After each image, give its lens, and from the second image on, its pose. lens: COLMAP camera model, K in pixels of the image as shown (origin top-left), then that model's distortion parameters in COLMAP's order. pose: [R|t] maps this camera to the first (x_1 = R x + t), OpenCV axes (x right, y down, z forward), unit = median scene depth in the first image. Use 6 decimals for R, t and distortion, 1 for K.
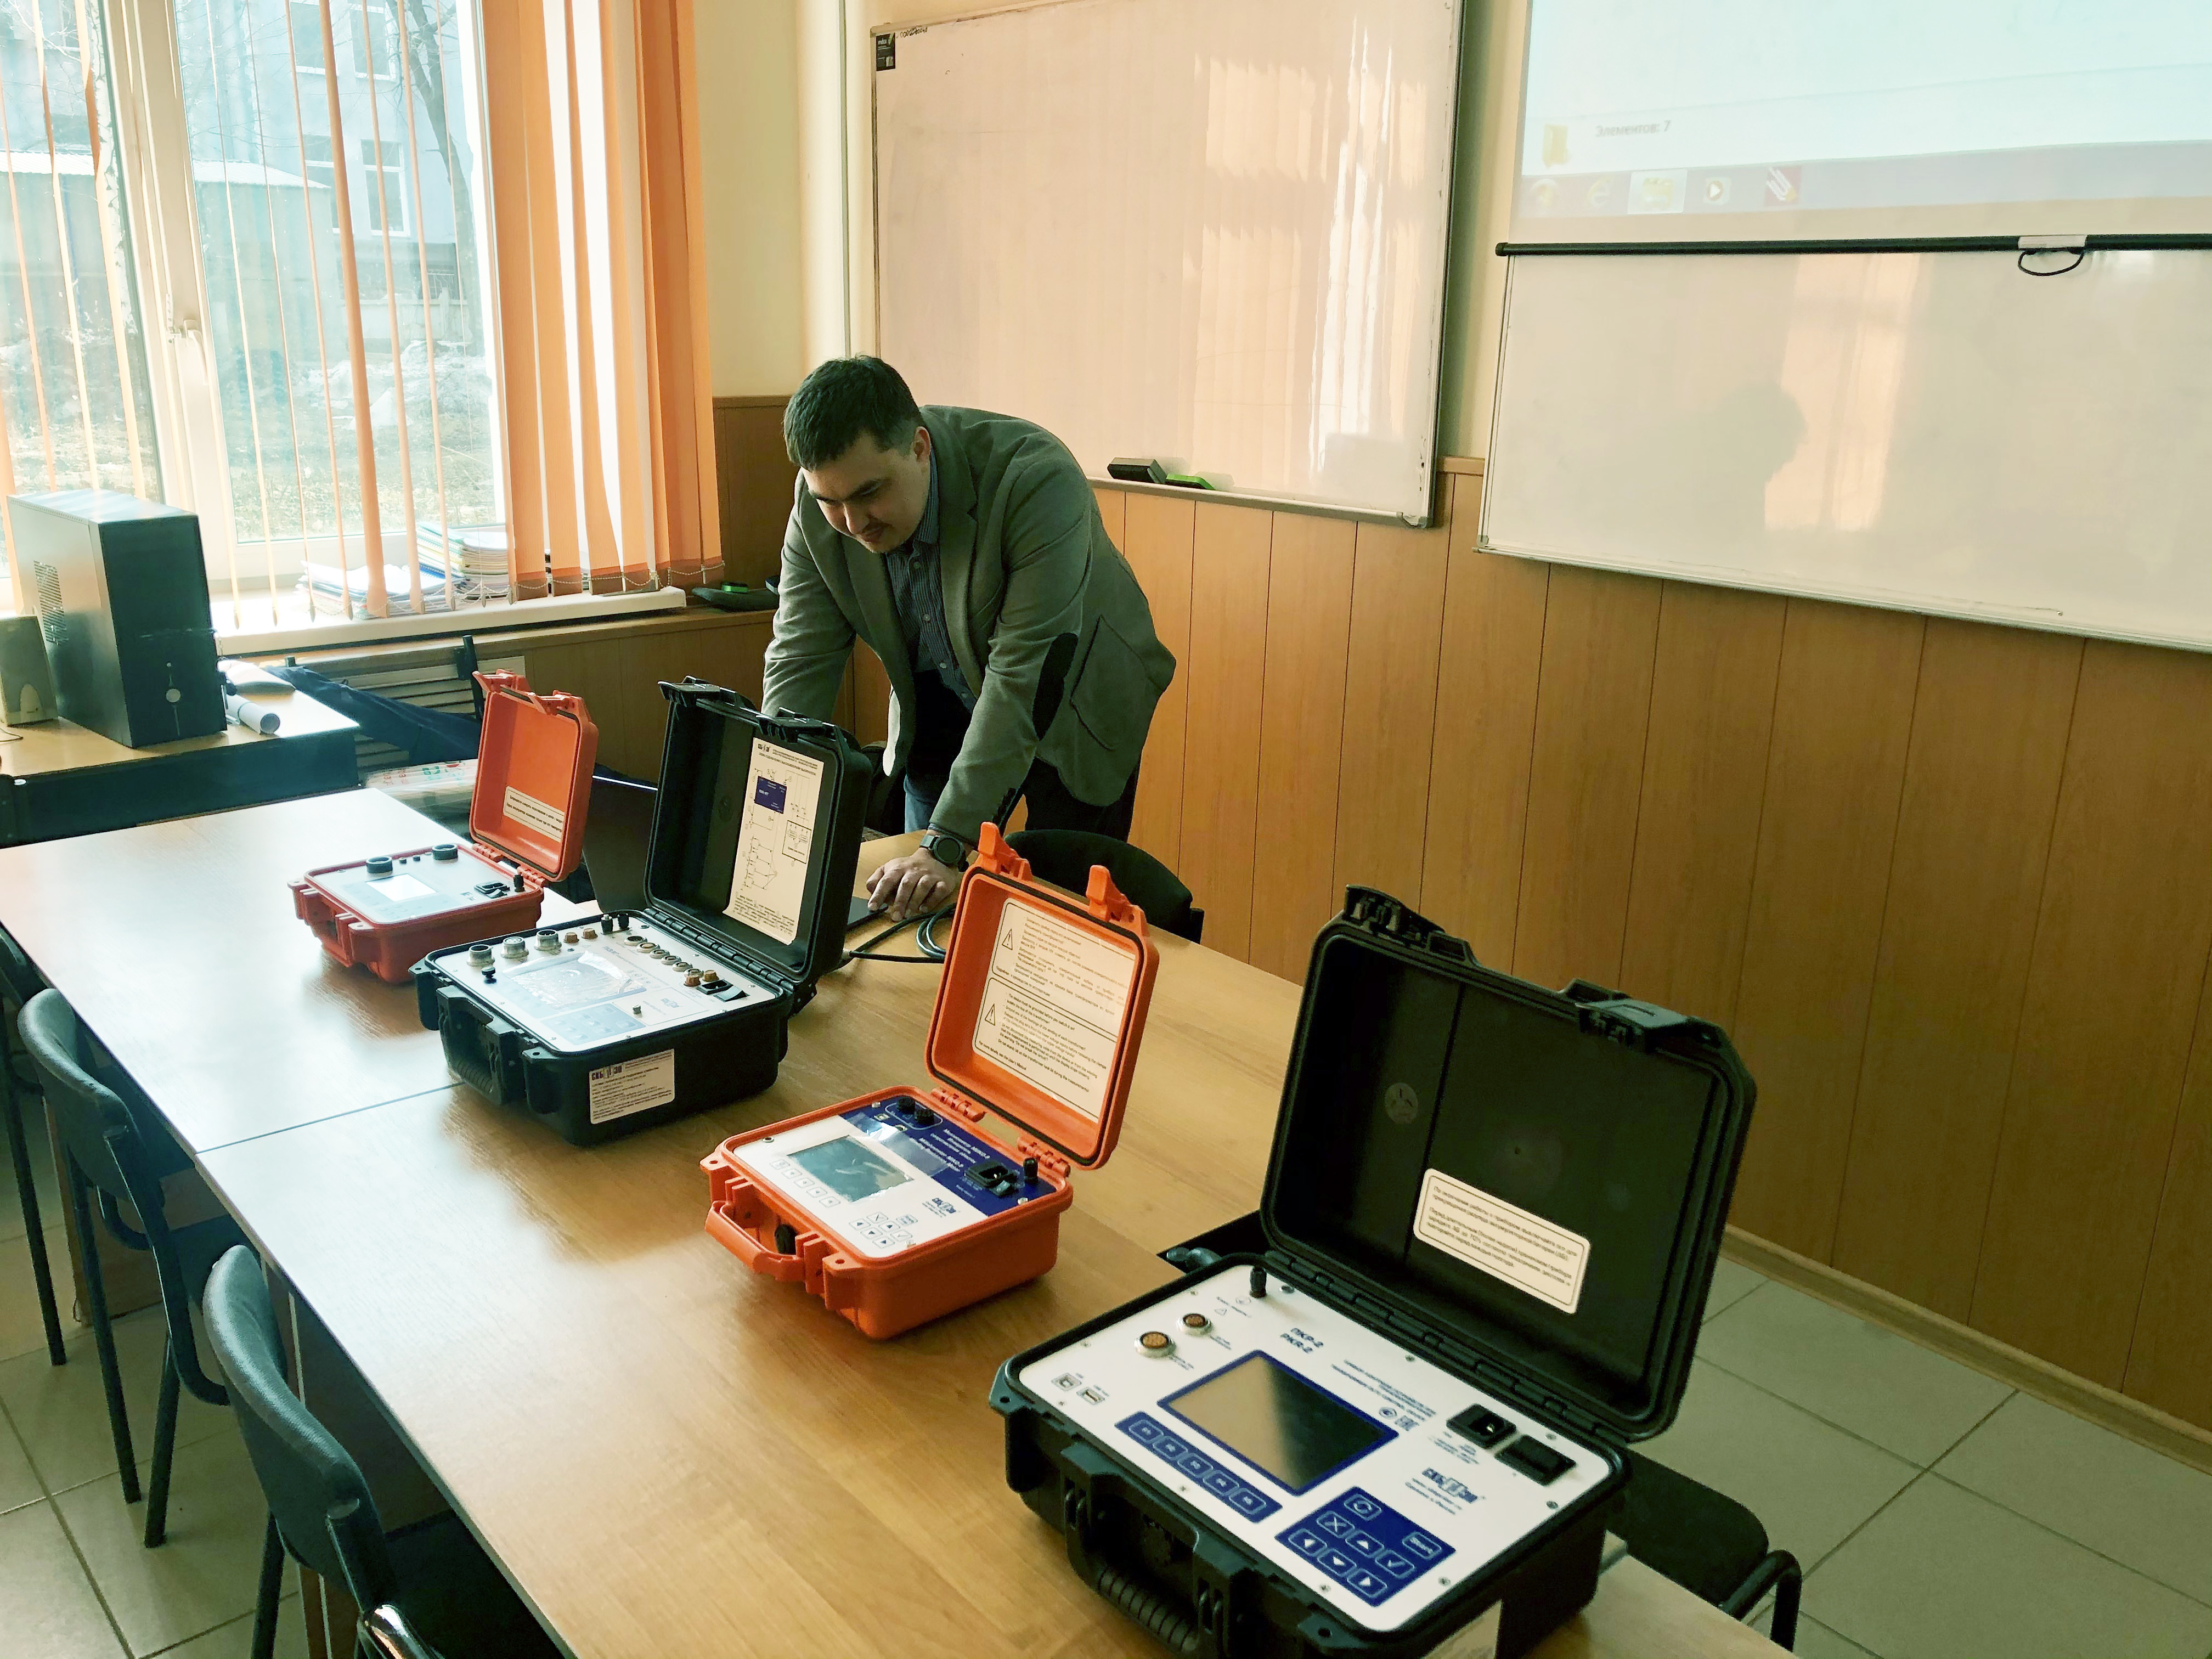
lens RADIAL K [[1805.3, 0, 1106.0], [0, 1805.3, 829.5], [0, 0, 1]] dist [0.061386, -0.010027]
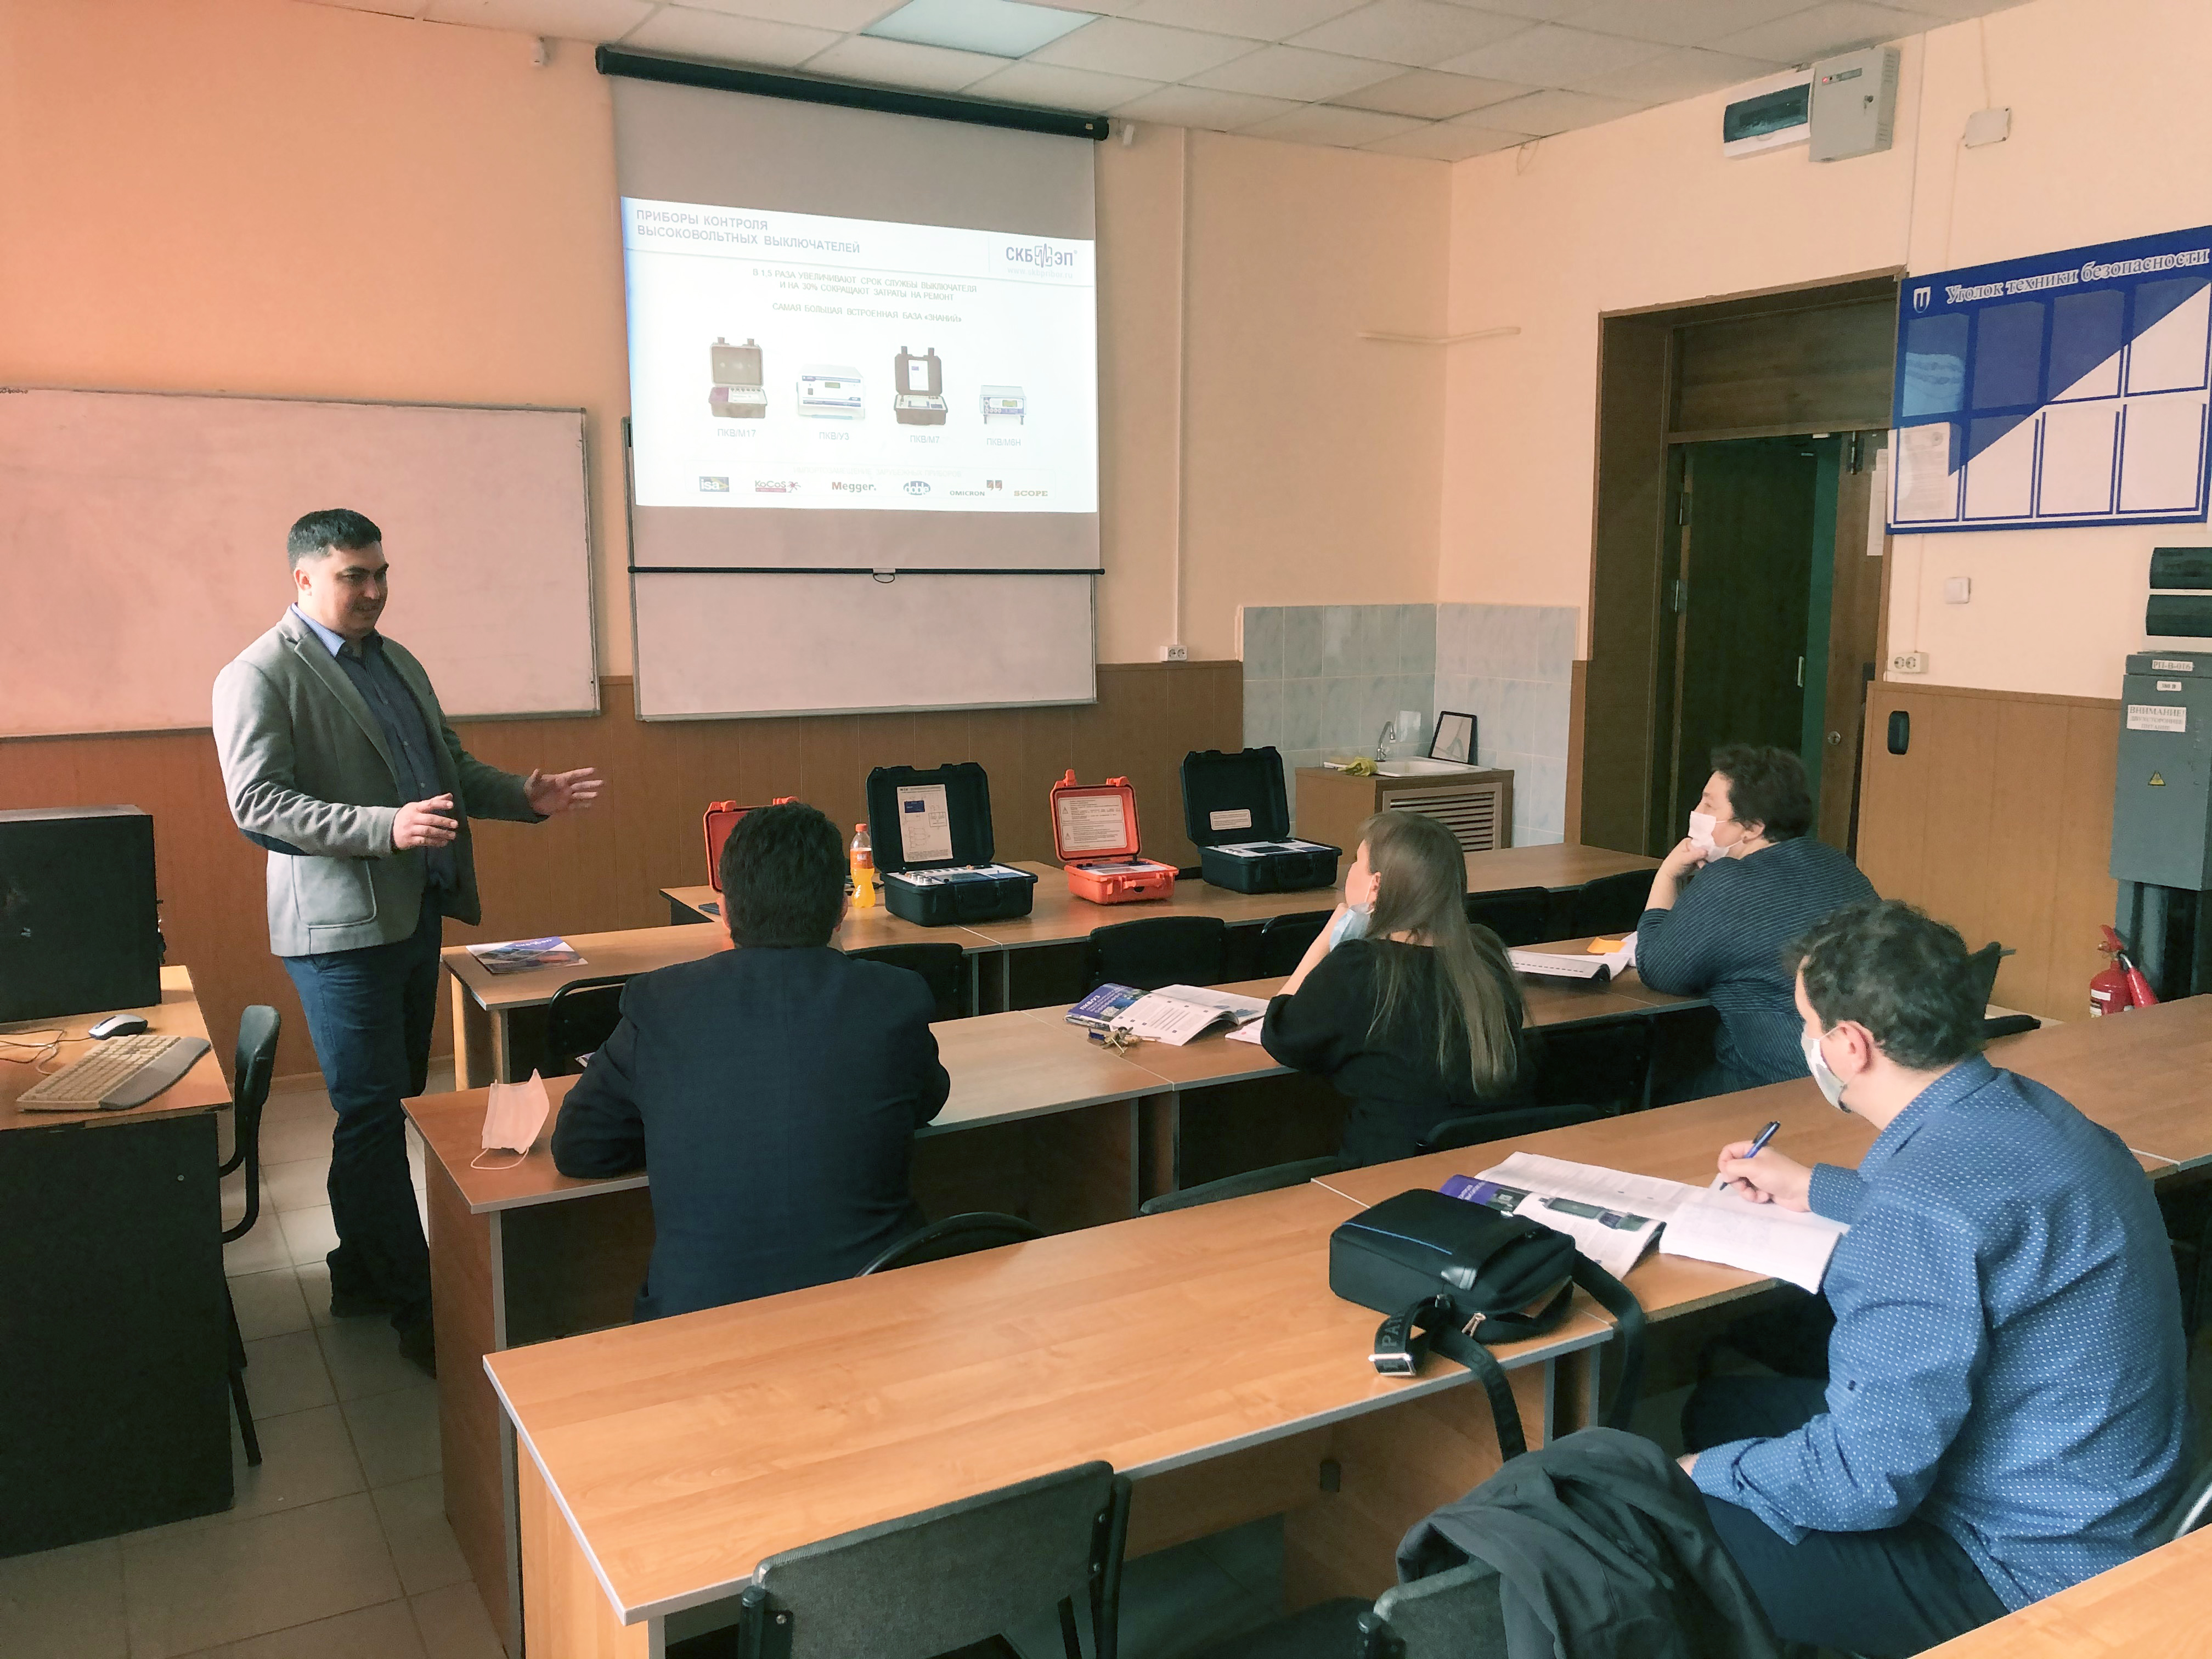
lens RADIAL K [[1805.3, 0, 1106.0], [0, 1805.3, 829.5], [0, 0, 1]] dist [0.061386, -0.010027]
pose [[0.204228, -0.165662, 0.964804, -1.613840], [0.278047, 0.954802, 0.105088, -0.112963], [-0.938606, 0.246799, 0.241059, 0.113807]]
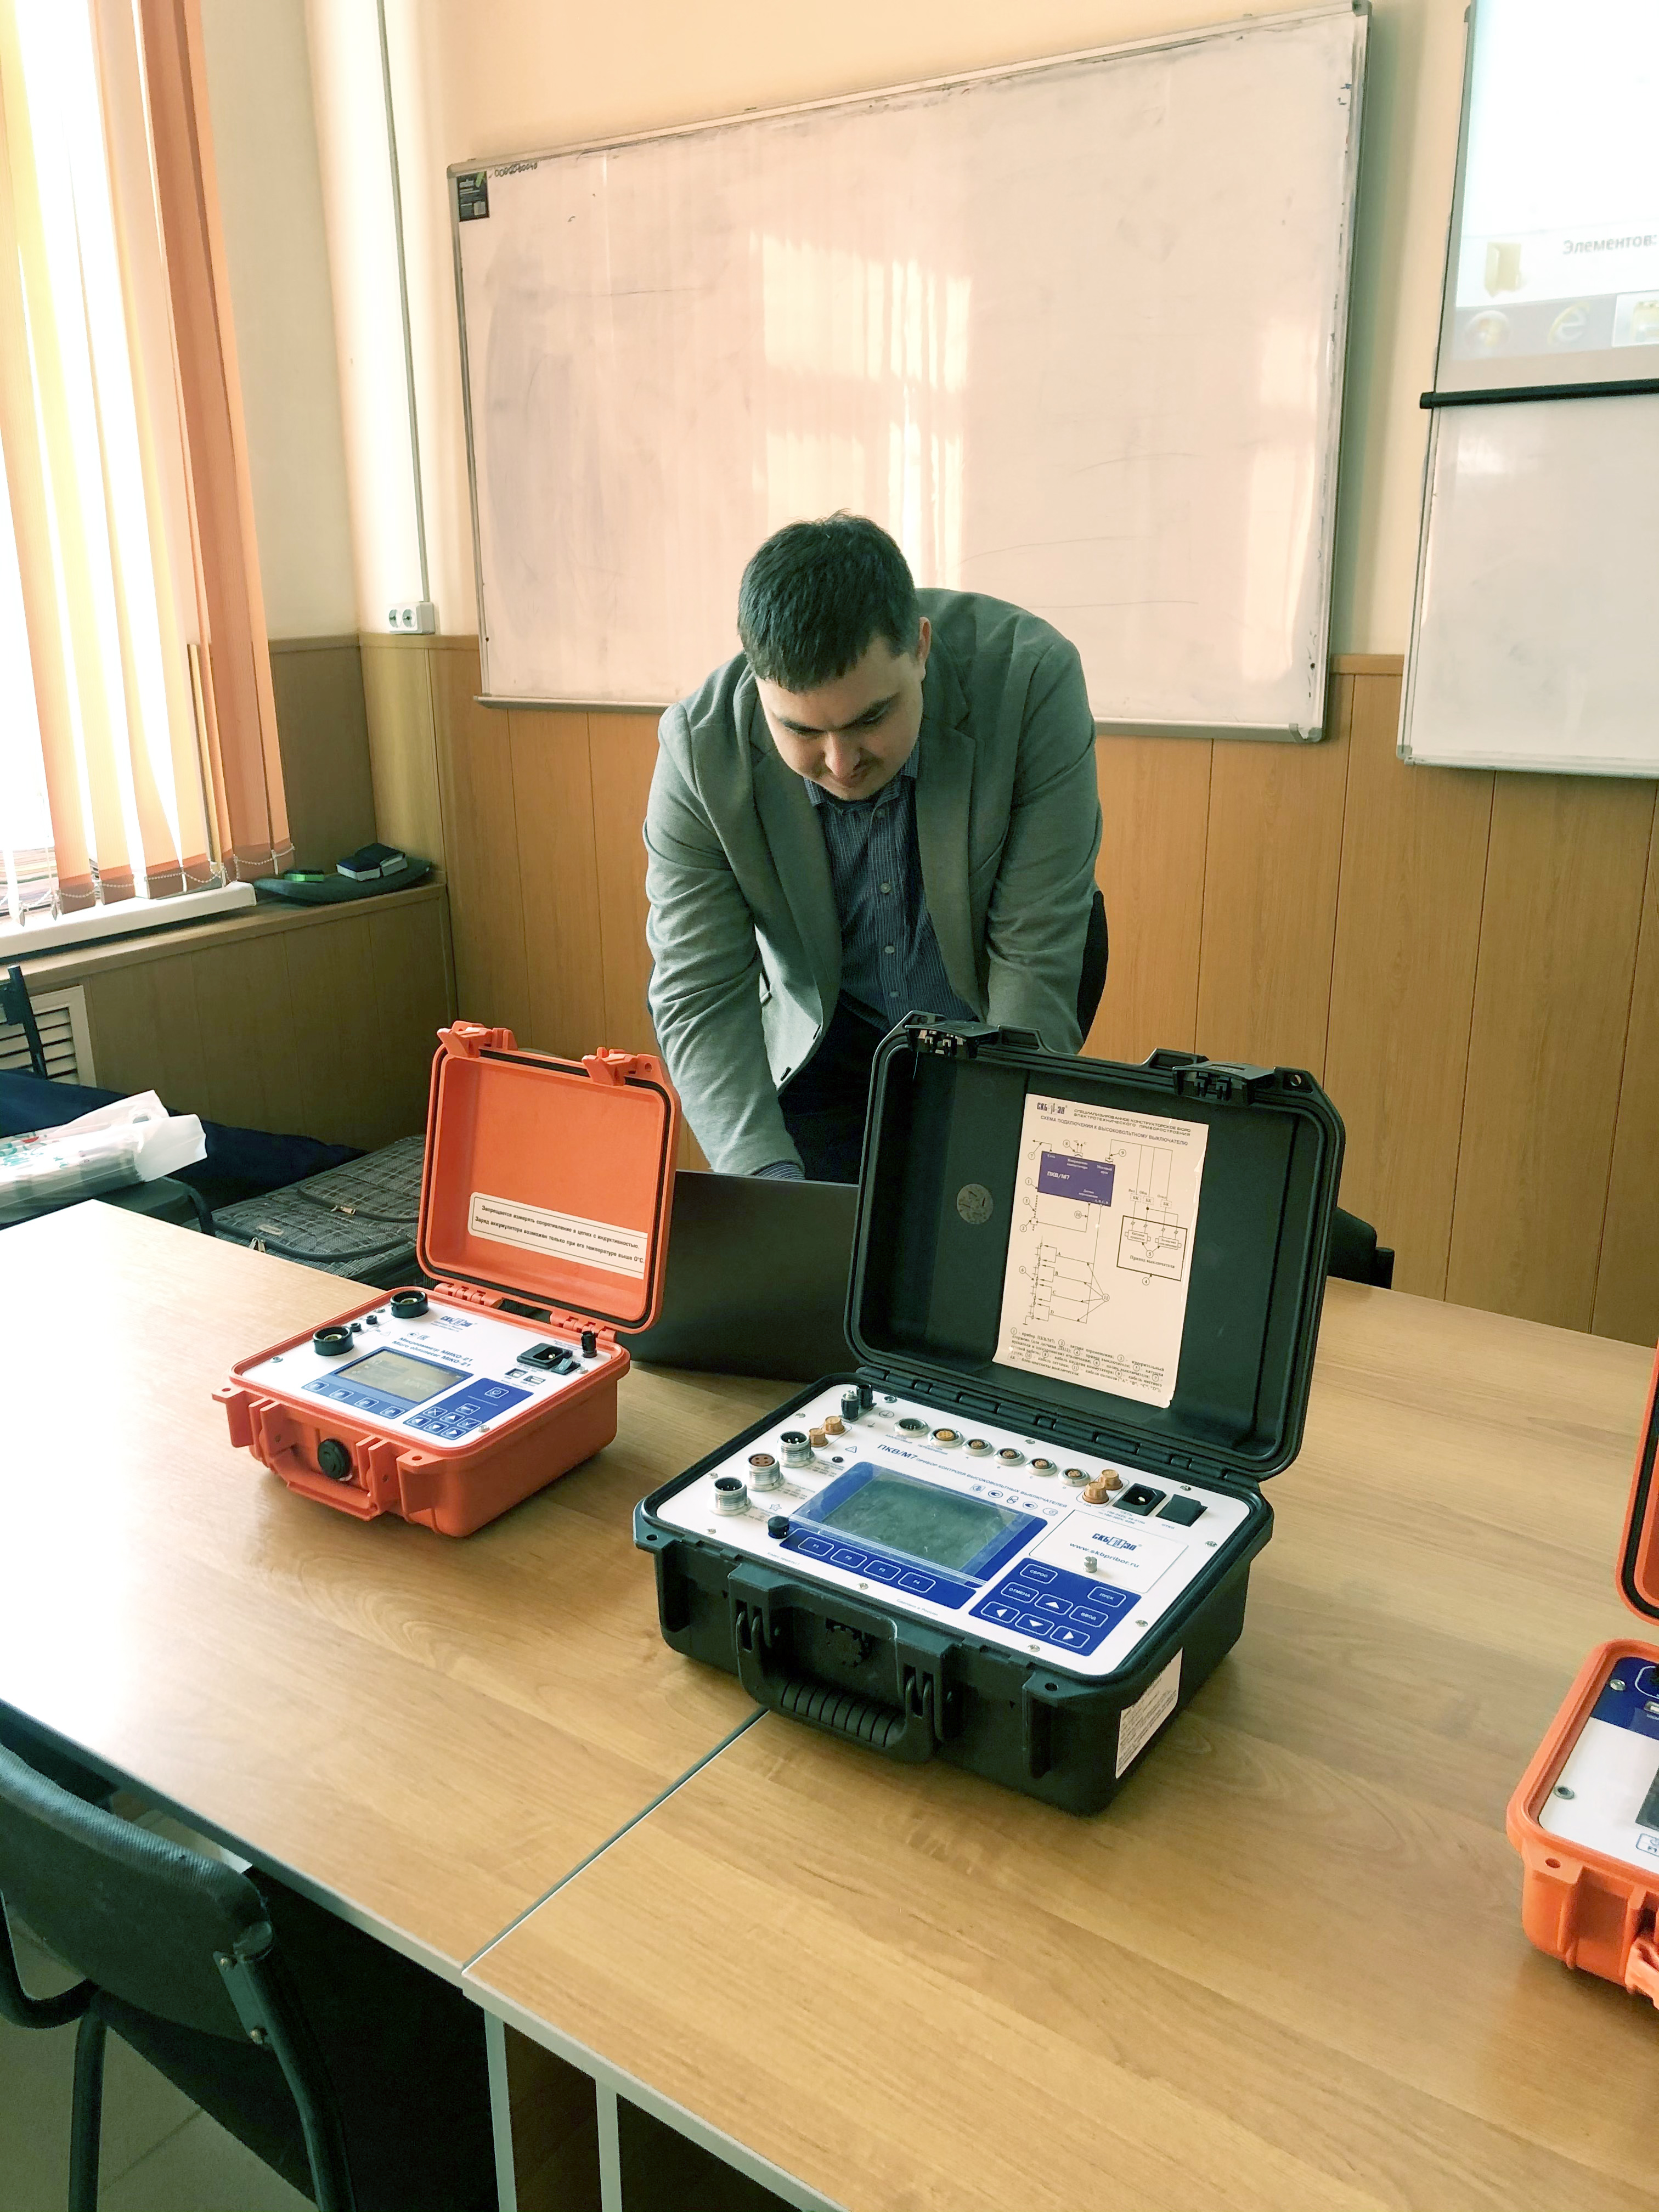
lens RADIAL K [[1805.3, 0, 829.5], [0, 1805.3, 1106.0], [0, 0, 1]] dist [0.061386, -0.010027]
pose [[0.968006, -0.102861, 0.228874, -0.272074], [0.099395, 0.994691, 0.026655, -0.046575], [-0.230401, -0.003053, 0.973091, 0.245938]]
